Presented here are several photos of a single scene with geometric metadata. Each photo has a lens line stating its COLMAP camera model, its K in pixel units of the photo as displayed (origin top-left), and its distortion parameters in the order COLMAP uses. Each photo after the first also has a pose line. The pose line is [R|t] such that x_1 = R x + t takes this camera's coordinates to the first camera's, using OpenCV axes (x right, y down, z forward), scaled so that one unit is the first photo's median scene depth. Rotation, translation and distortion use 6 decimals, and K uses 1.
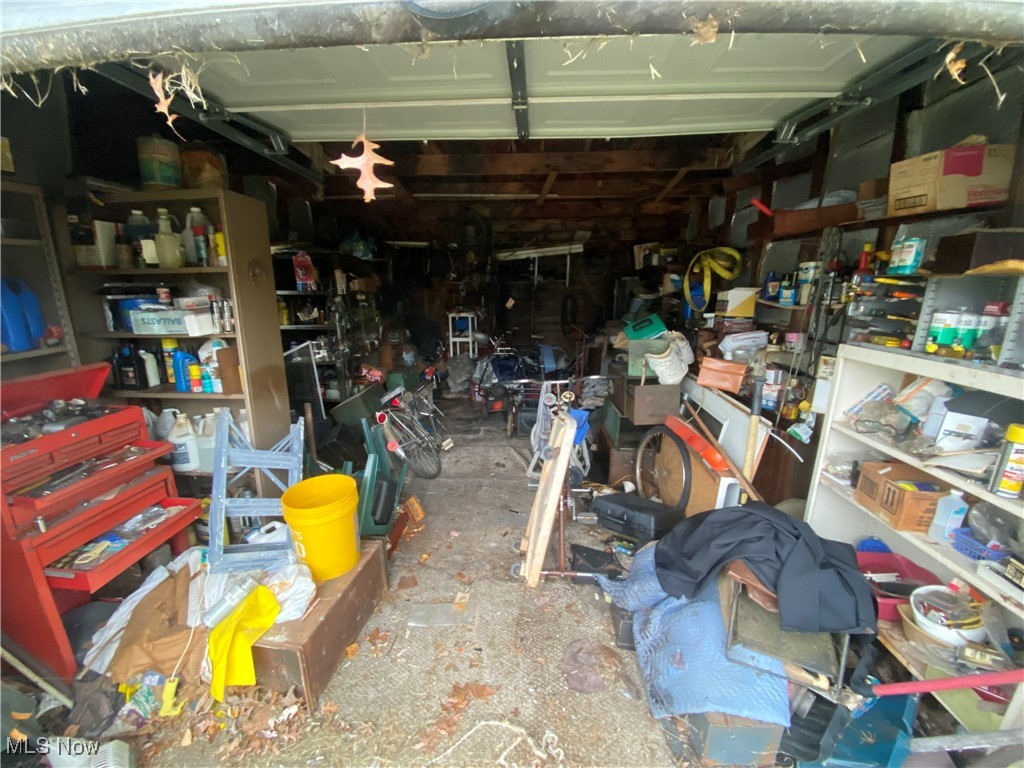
lens RADIAL K [[412.5, 0, 512.9], [0, 412.5, 388.6], [0, 0, 1]] dist [0.003670, -0.009424]
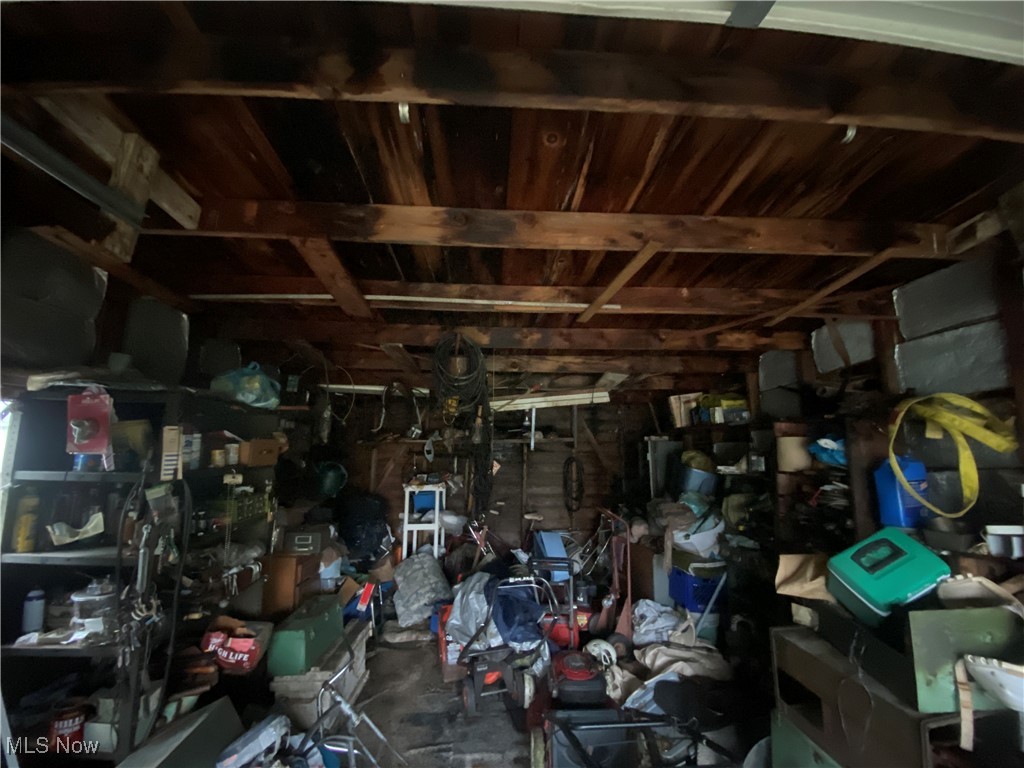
lens RADIAL K [[412.5, 0, 517.6], [0, 412.5, 379.5], [0, 0, 1]] dist [0.003670, -0.009424]
pose [[0.992286, 0.023695, 0.121685, -0.069878], [0.023292, 0.928449, -0.370729, -0.104737], [-0.121763, 0.370703, 0.920735, 0.341007]]
